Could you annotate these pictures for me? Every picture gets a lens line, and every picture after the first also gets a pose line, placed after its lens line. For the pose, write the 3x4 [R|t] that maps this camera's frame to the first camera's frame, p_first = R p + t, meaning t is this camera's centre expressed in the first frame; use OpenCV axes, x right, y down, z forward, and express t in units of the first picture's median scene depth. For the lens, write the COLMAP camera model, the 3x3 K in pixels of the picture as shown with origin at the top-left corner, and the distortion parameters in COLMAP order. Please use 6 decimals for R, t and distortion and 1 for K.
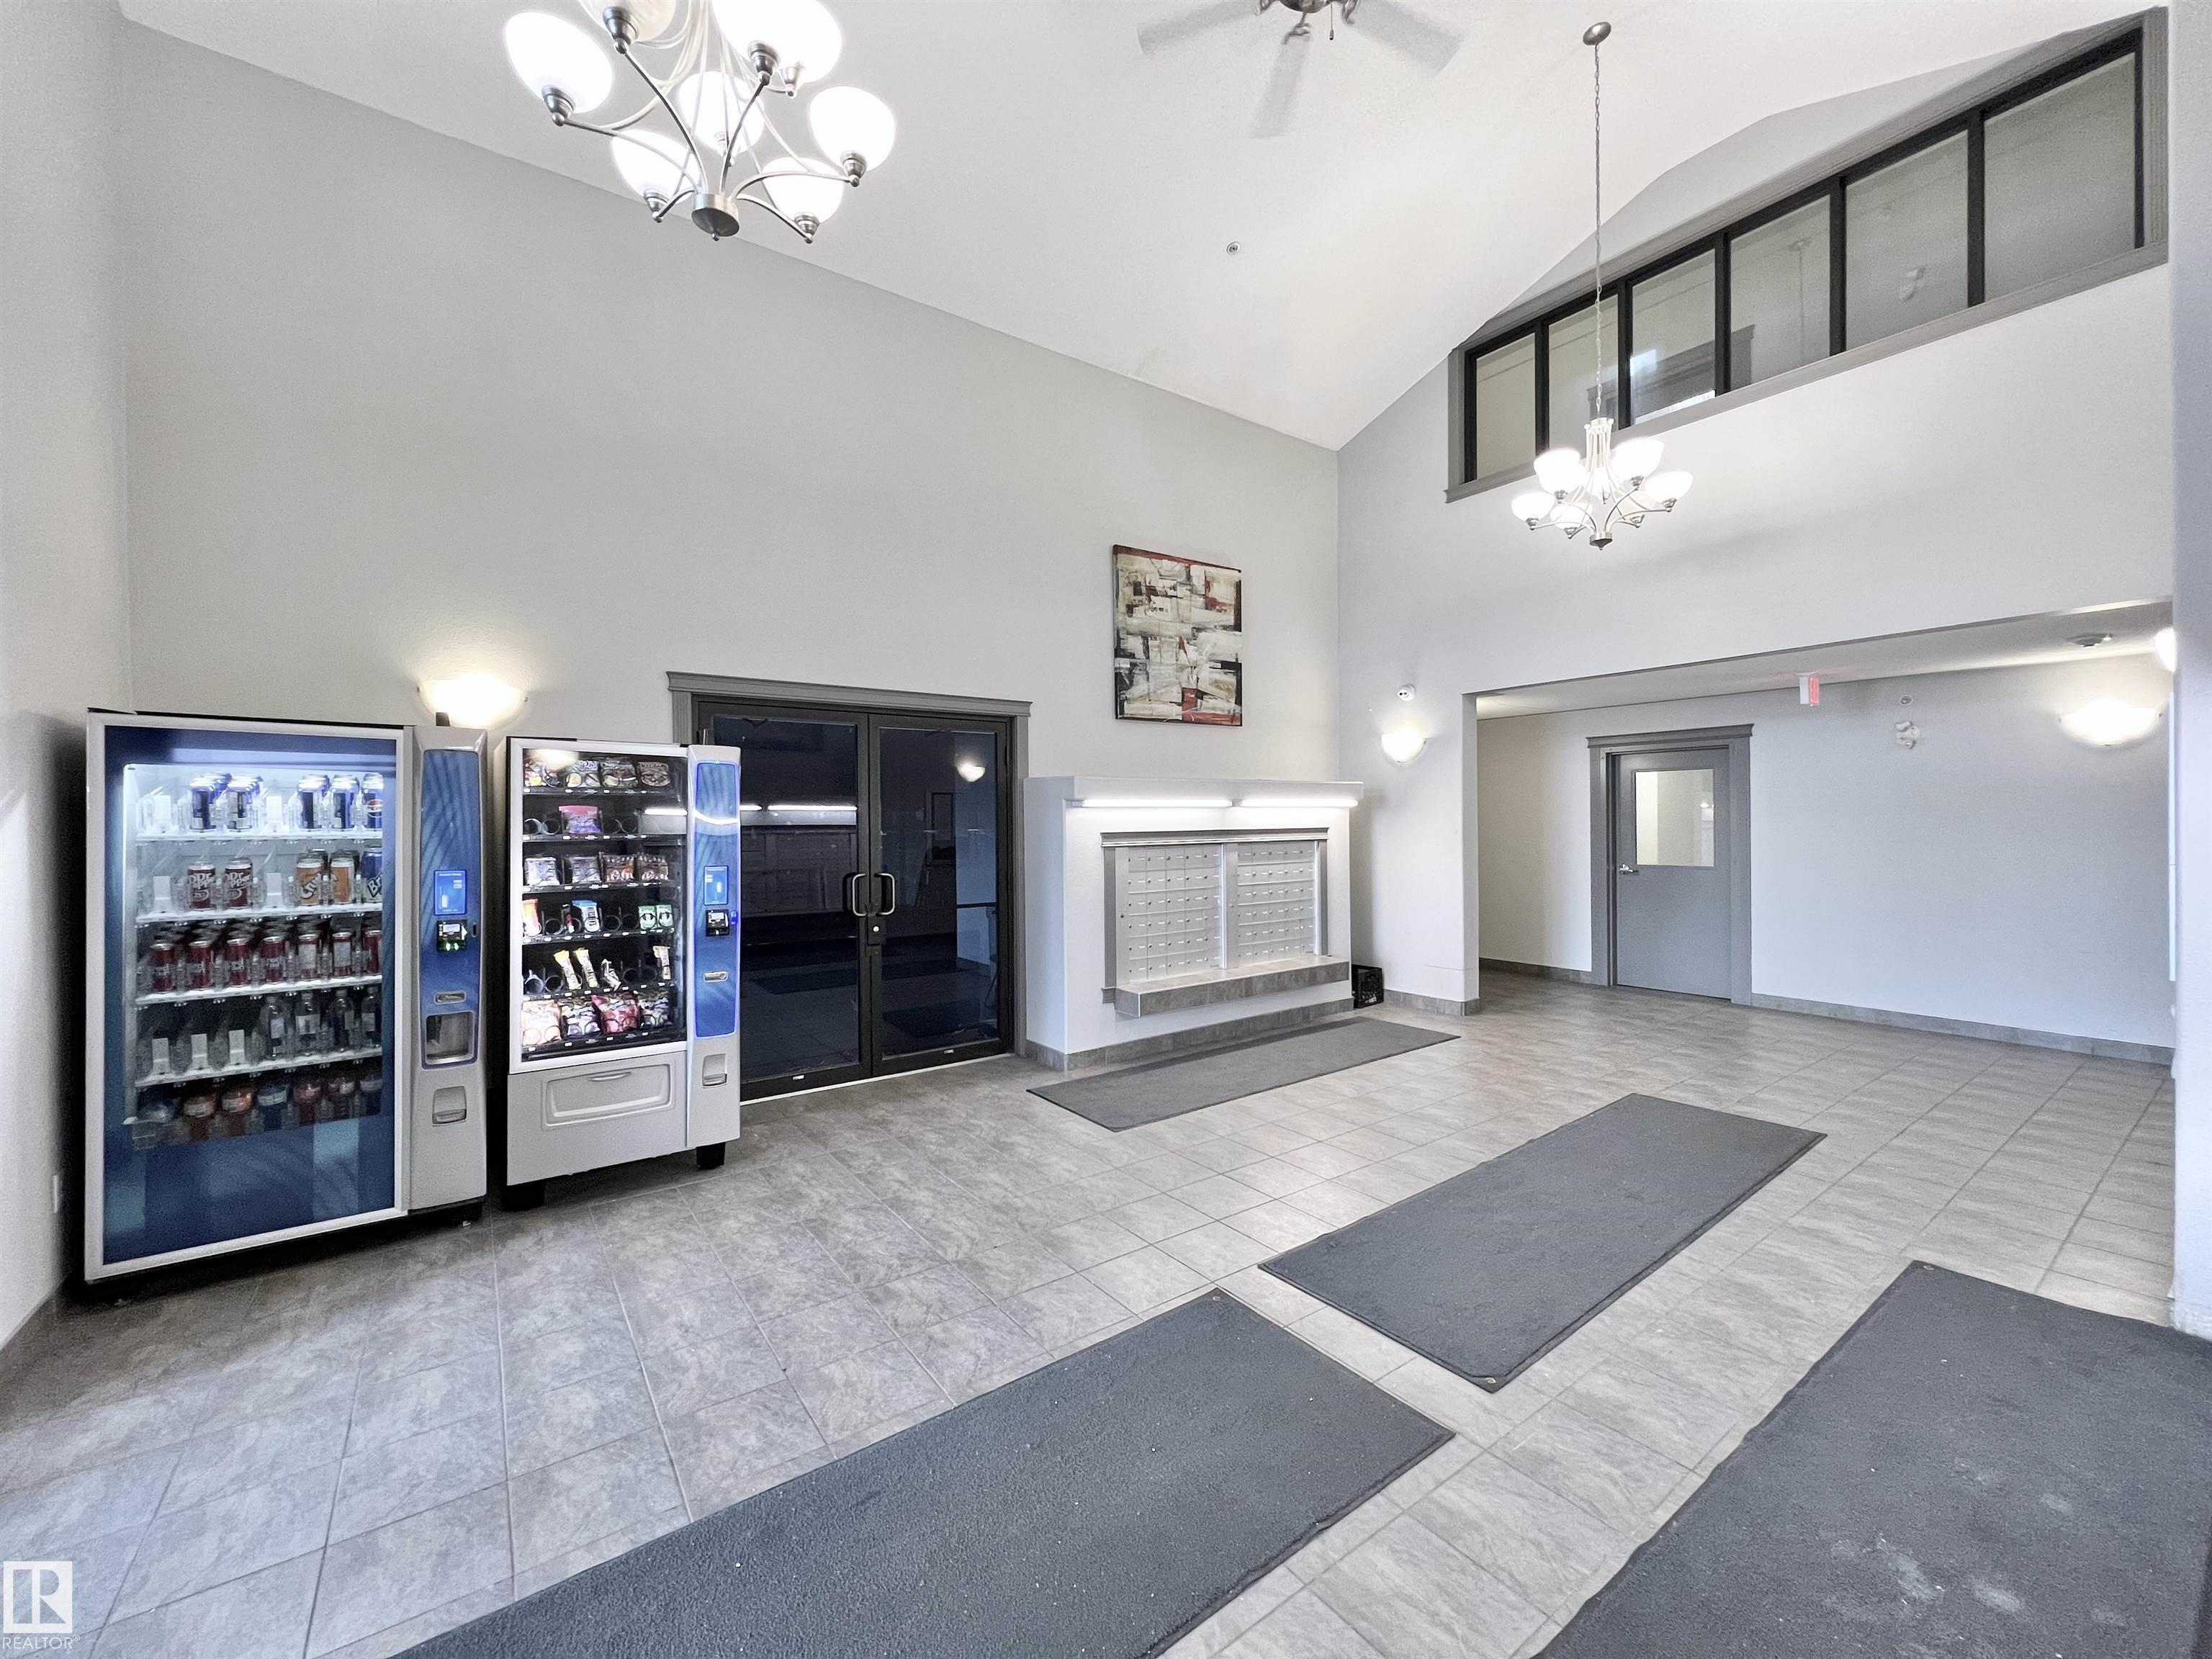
lens RADIAL K [[889.4, 0, 1095.8], [0, 889.4, 824.9], [0, 0, 1]] dist [-0.004009, 0.000152]
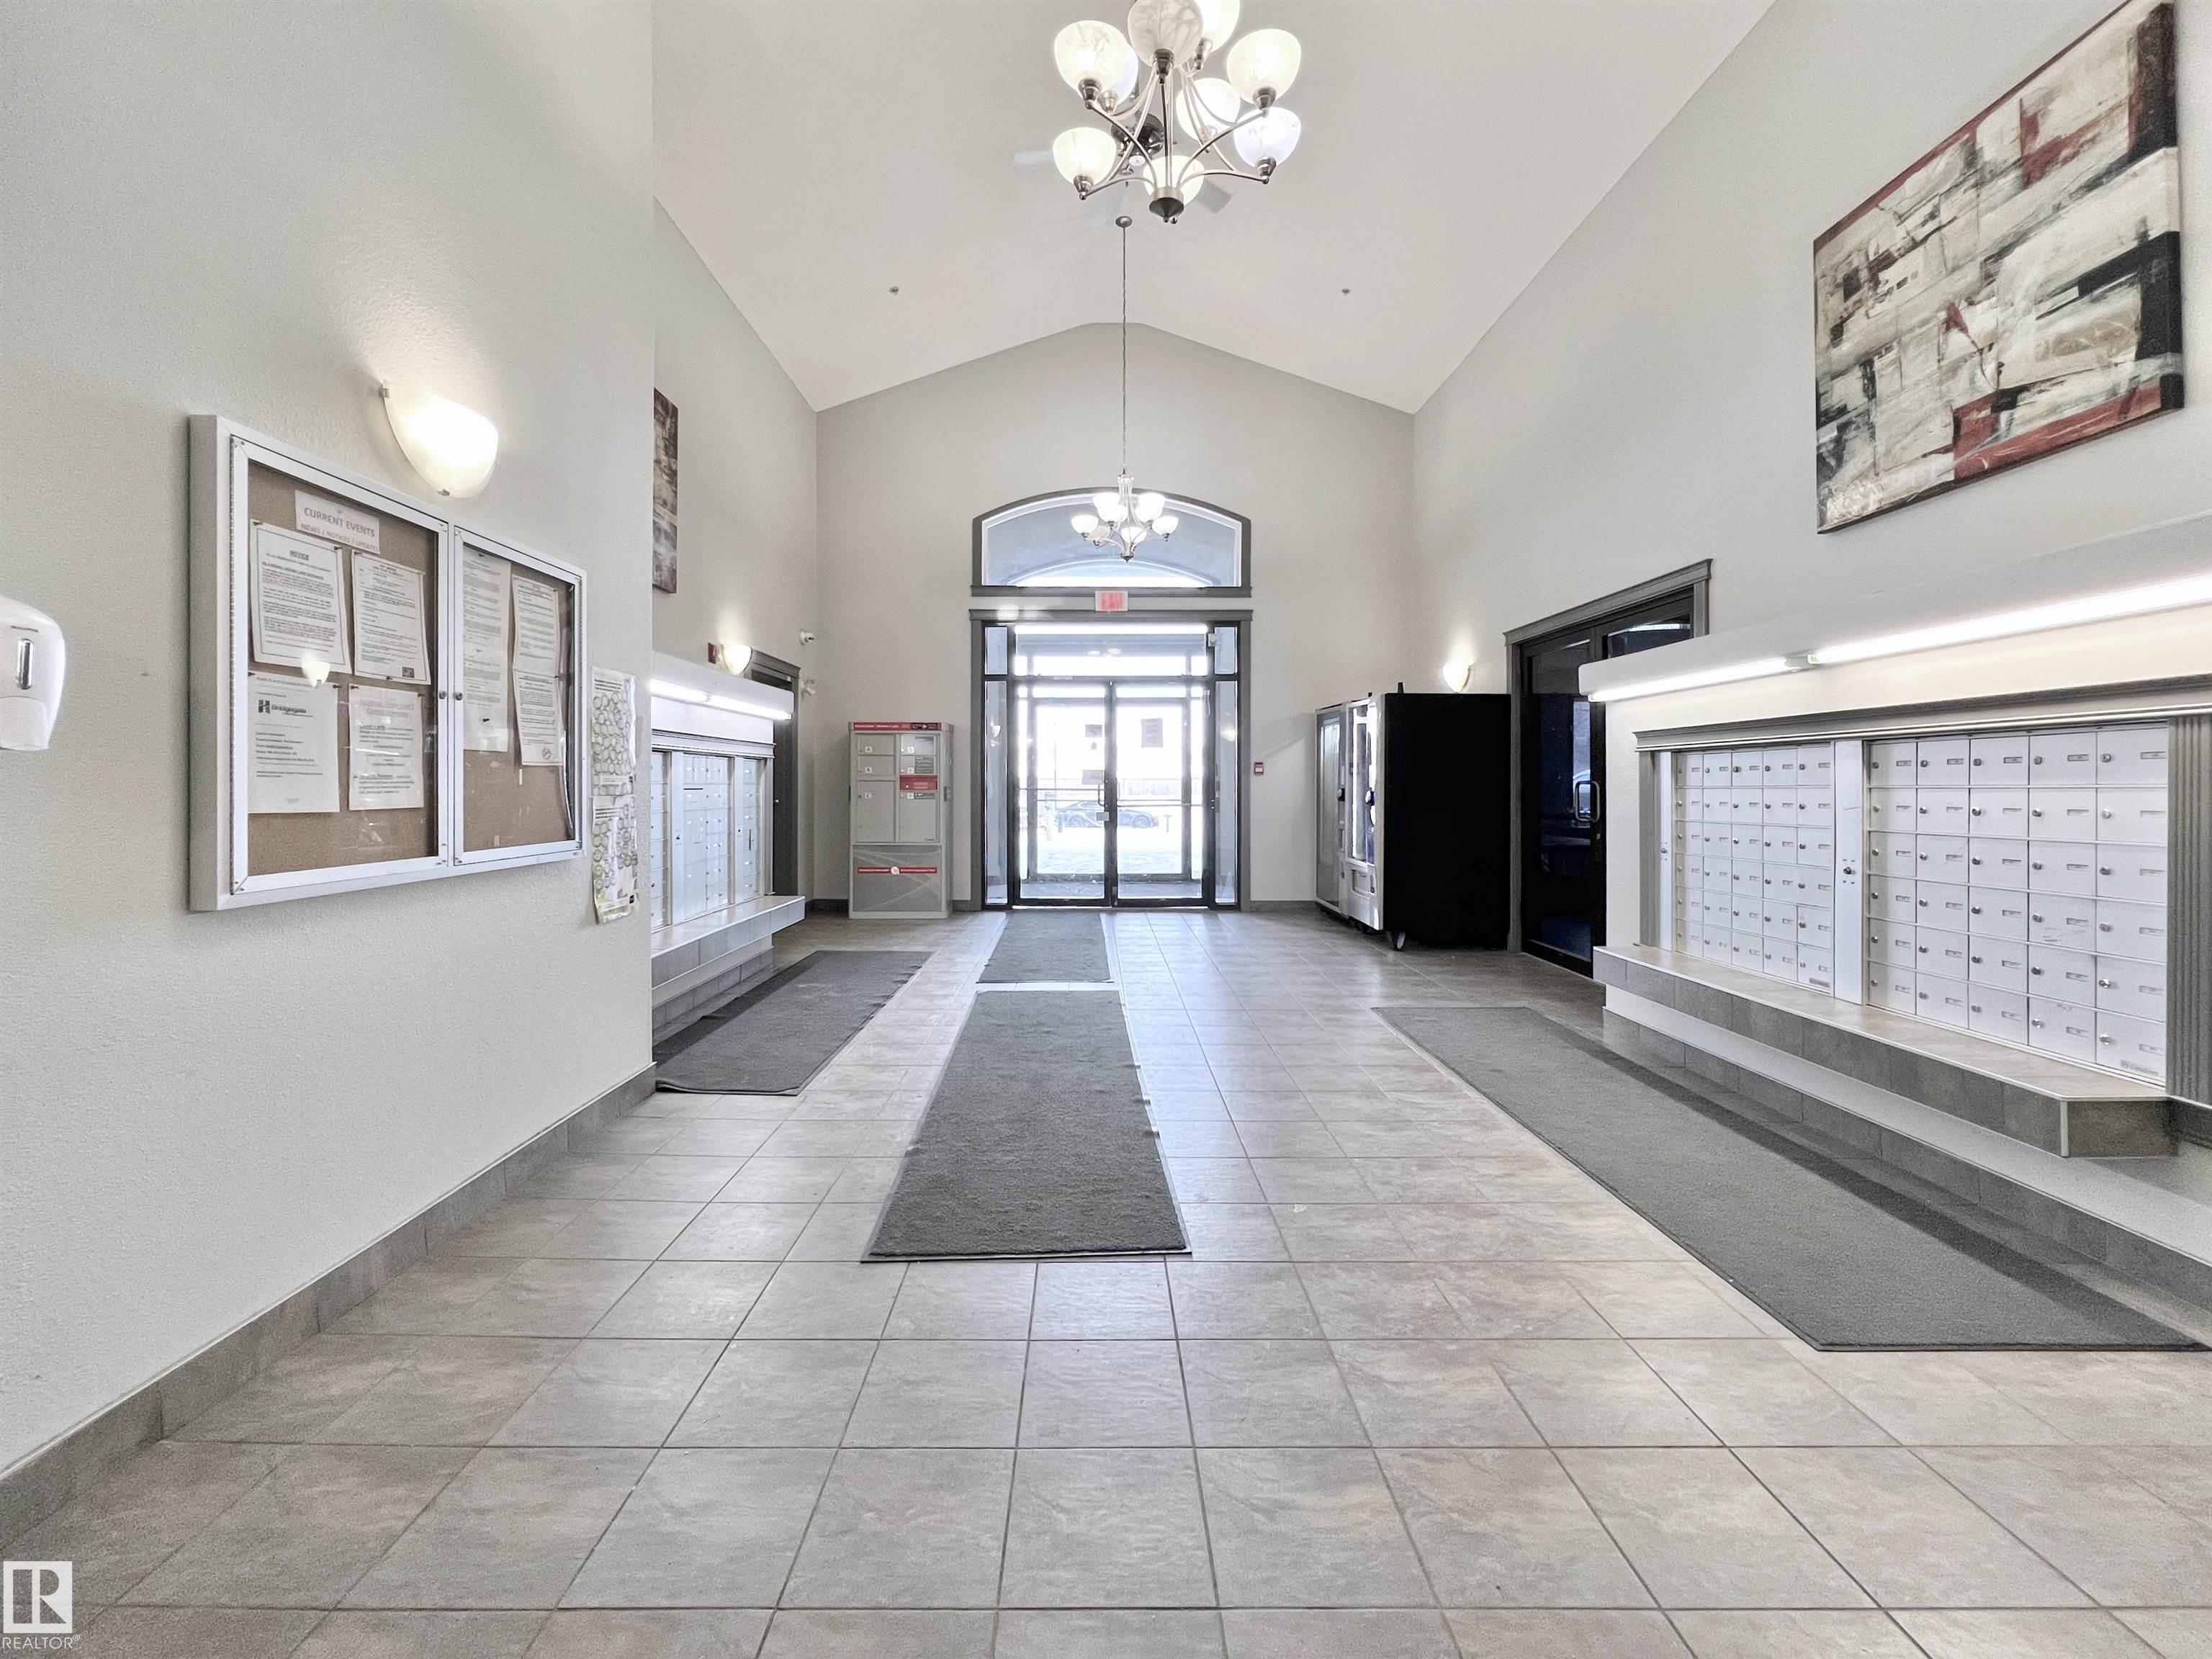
lens RADIAL K [[889.4, 0, 1075.6], [0, 889.4, 780.0], [0, 0, 1]] dist [-0.004009, 0.000152]
pose [[-0.591875, 0.006939, -0.806000, 0.778308], [0.003491, 0.999976, 0.006046, 0.037349], [0.806022, 0.000765, -0.591885, 0.938284]]
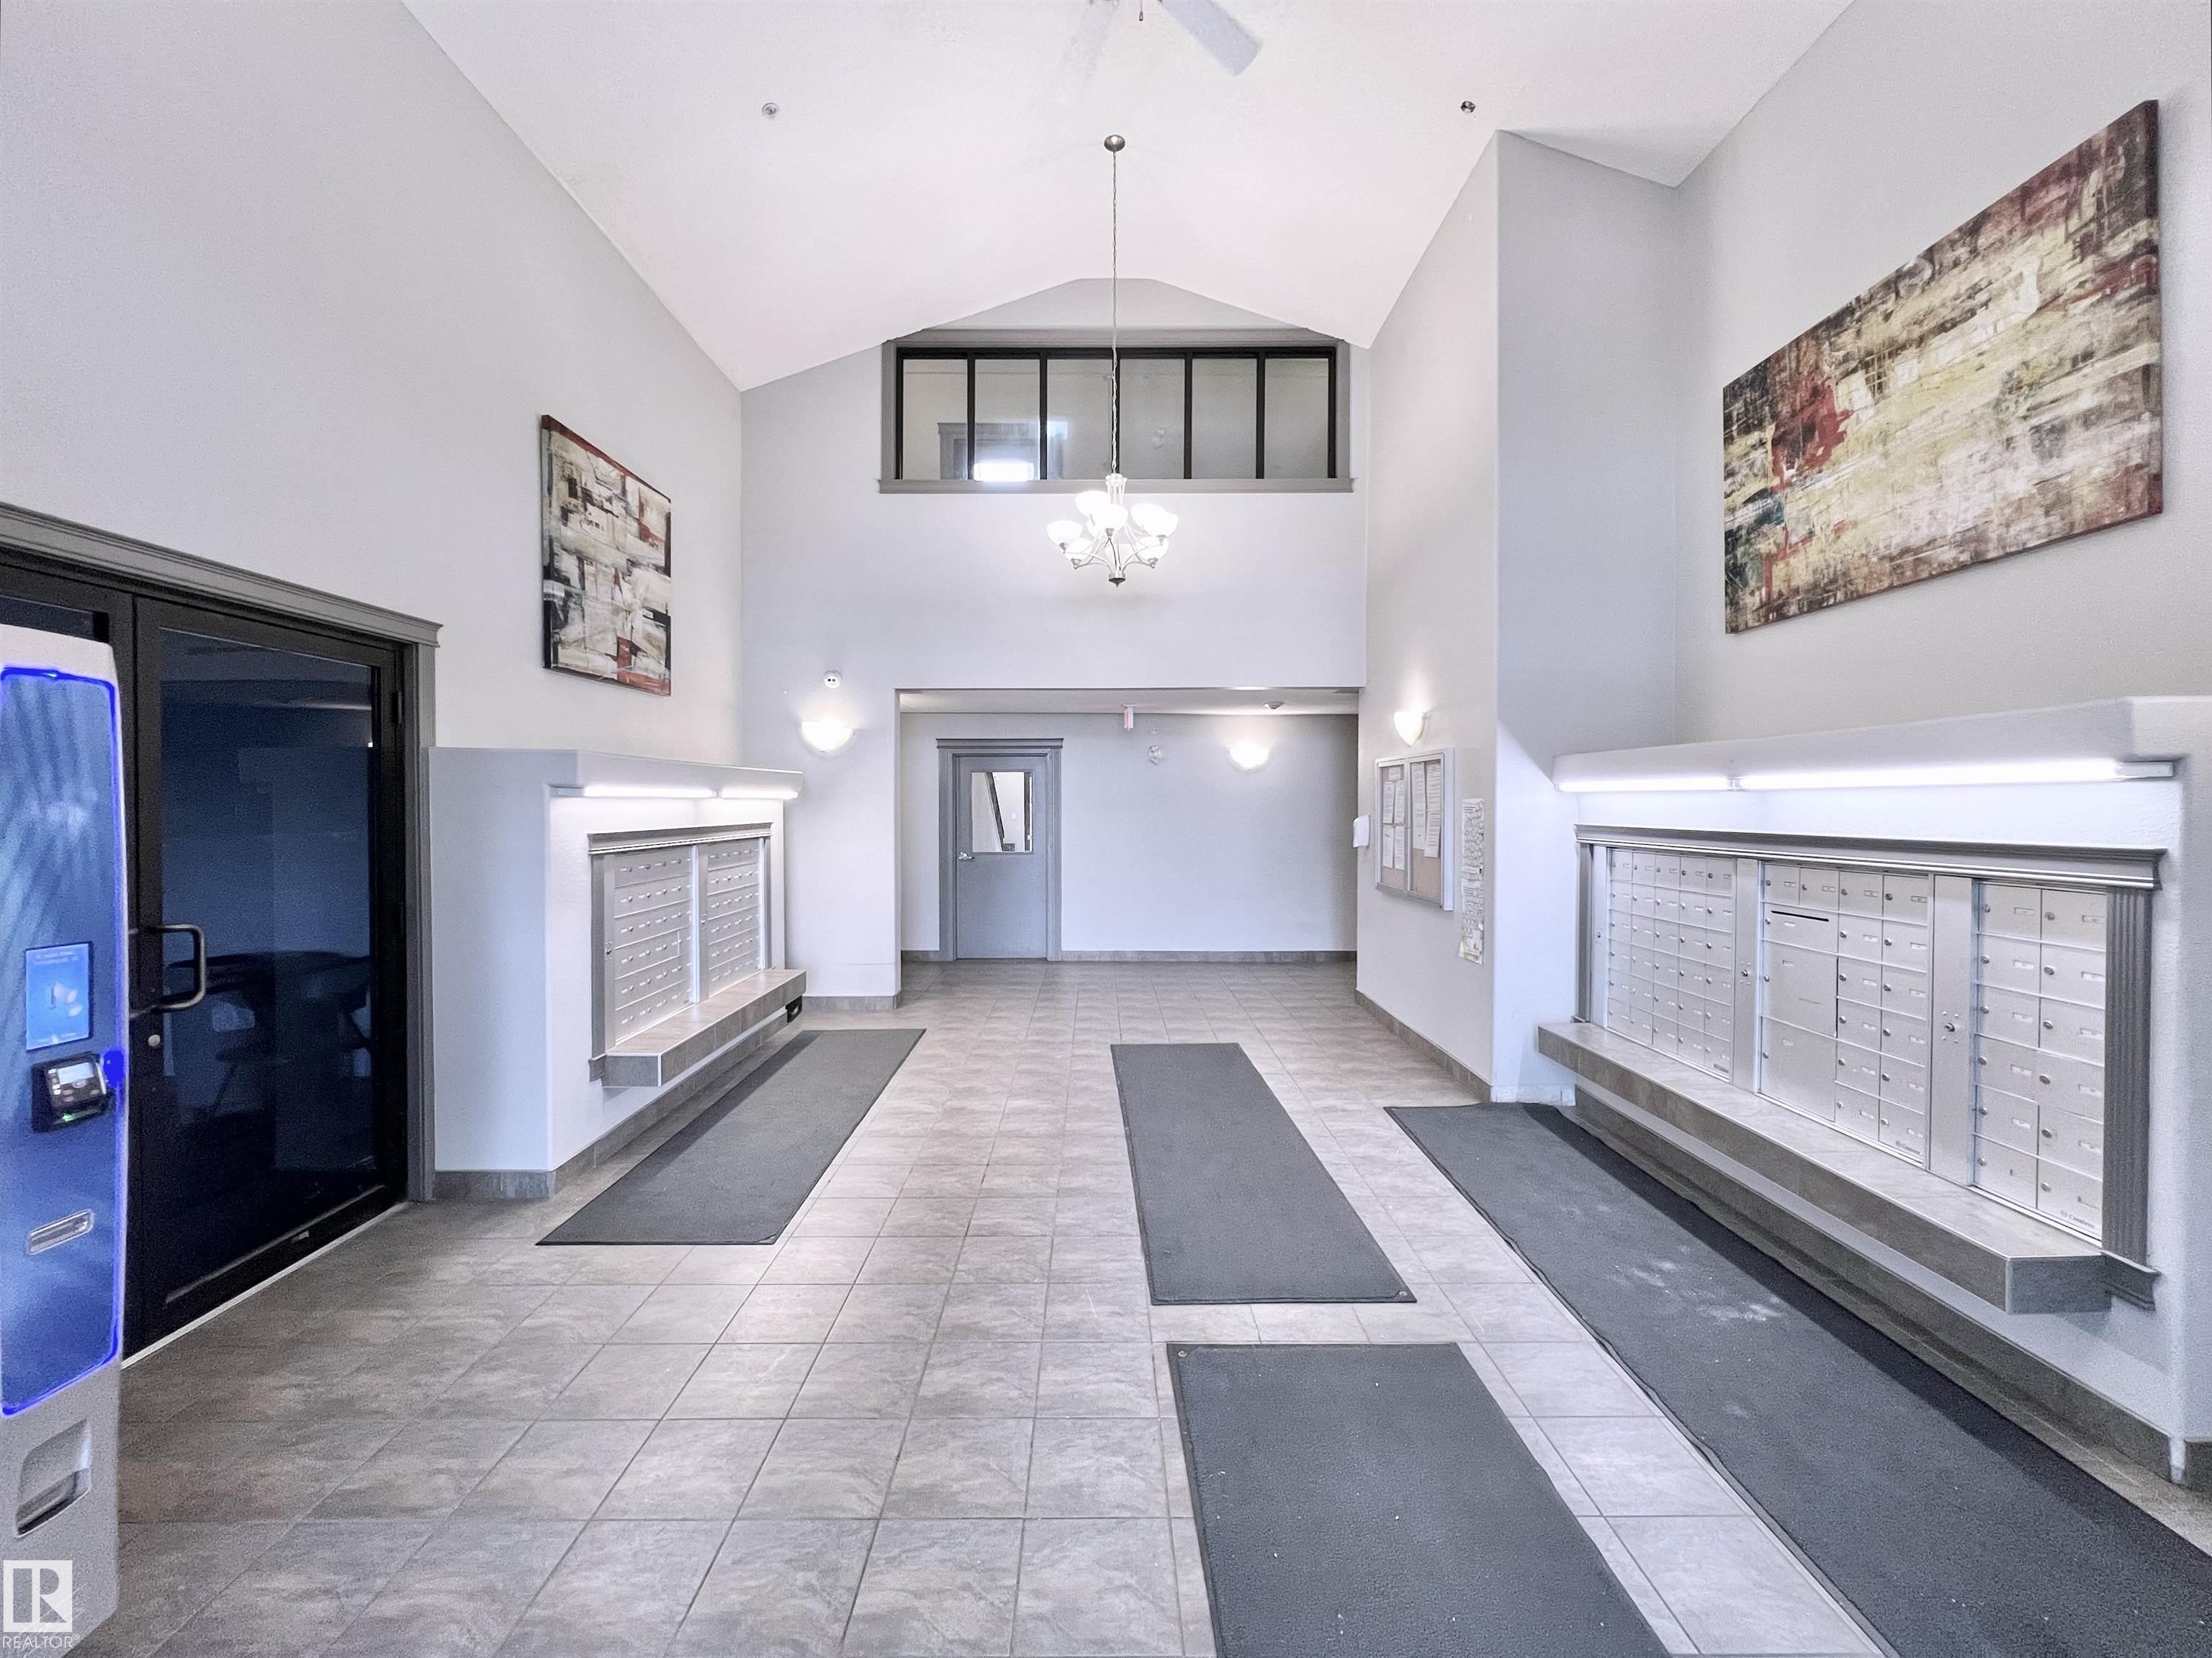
lens RADIAL K [[889.3, 0, 1104.2], [0, 889.3, 815.9], [0, 0, 1]] dist [-0.004009, 0.000152]
pose [[0.571428, -0.000718, 0.820652, -0.292262], [-0.002924, 0.999991, 0.002911, -0.007634], [-0.820647, -0.004063, 0.571421, 0.247265]]
